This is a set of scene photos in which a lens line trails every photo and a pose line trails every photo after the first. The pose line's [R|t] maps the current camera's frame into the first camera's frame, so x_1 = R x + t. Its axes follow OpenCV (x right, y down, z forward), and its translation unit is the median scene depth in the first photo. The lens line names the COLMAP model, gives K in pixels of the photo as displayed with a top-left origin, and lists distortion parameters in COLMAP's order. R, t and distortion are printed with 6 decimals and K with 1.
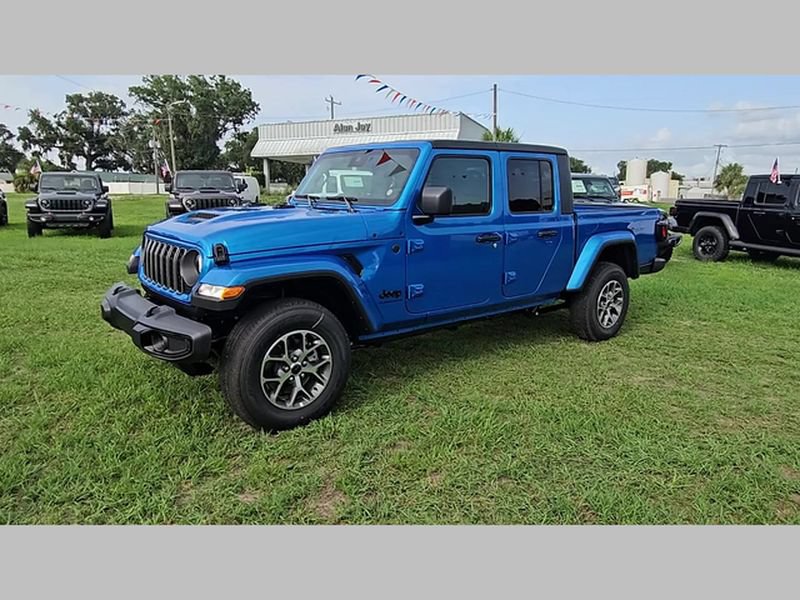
lens RADIAL K [[550.7, 0, 401.7], [0, 550.7, 301.5], [0, 0, 1]] dist [0.008114, -0.004403]
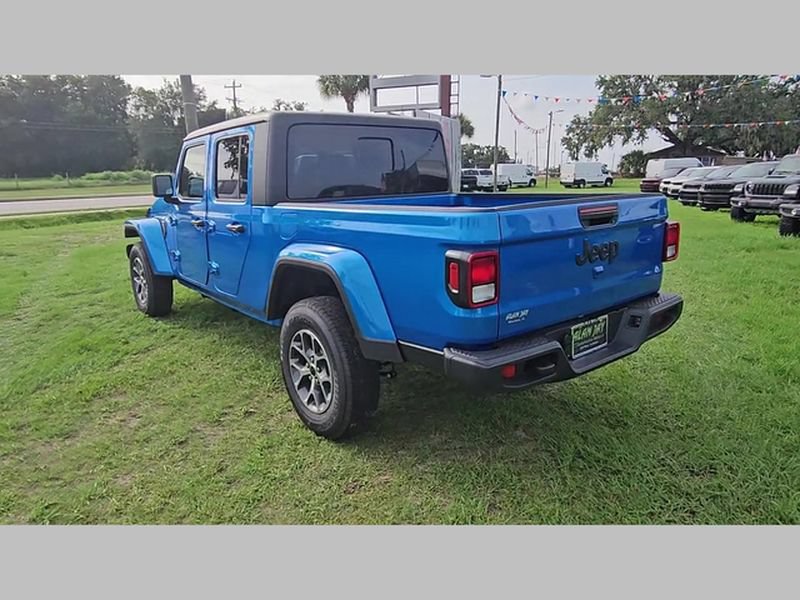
lens RADIAL K [[550.7, 0, 396.9], [0, 550.7, 300.6], [0, 0, 1]] dist [0.008114, -0.004403]
pose [[-0.020019, 0.209372, -0.977631, 0.894759], [-0.182825, 0.960573, 0.209463, -0.195574], [0.982942, 0.182928, 0.019049, 1.037990]]
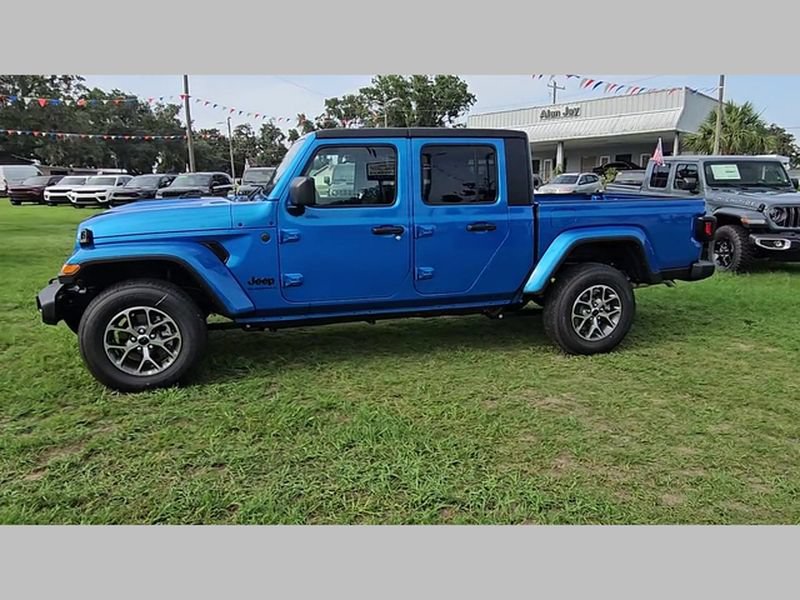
lens RADIAL K [[550.7, 0, 398.2], [0, 550.7, 304.3], [0, 0, 1]] dist [0.008114, -0.004403]
pose [[0.911674, 0.078826, -0.403282, 0.430393], [-0.069809, 0.996873, 0.037038, -0.018111], [0.404941, -0.005614, 0.914326, 0.101237]]
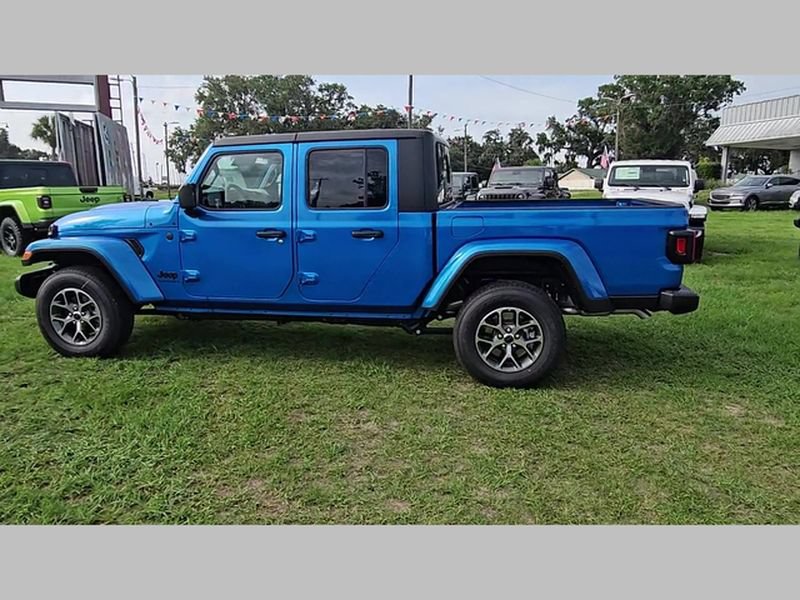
lens RADIAL K [[550.7, 0, 396.4], [0, 550.7, 303.5], [0, 0, 1]] dist [0.008114, -0.004403]
pose [[0.638792, 0.147425, -0.755123, 0.801091], [-0.138393, 0.987479, 0.075715, -0.074281], [0.756830, 0.056138, 0.651196, 0.407326]]
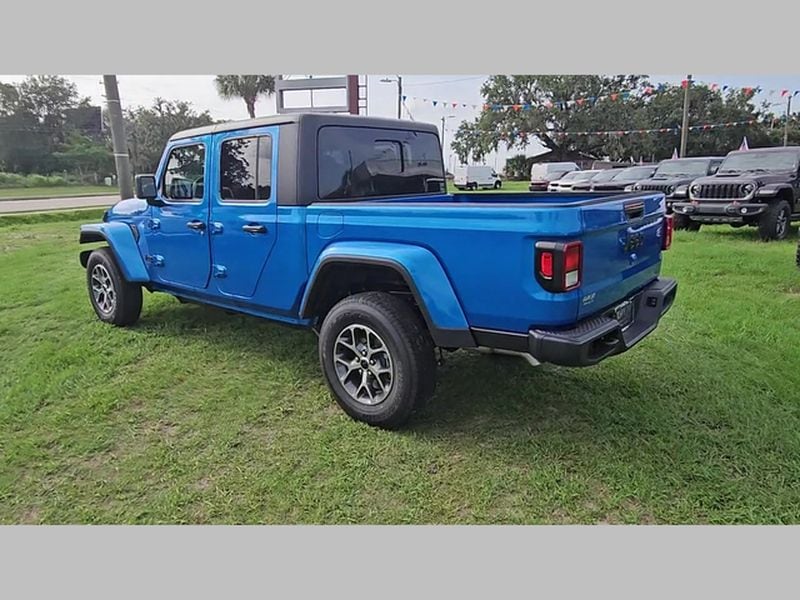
lens RADIAL K [[550.7, 0, 395.4], [0, 550.7, 301.1], [0, 0, 1]] dist [0.008114, -0.004403]
pose [[0.172734, 0.201961, -0.964041, 0.915350], [-0.177519, 0.969109, 0.171216, -0.163798], [0.968840, 0.141561, 0.203250, 0.882938]]
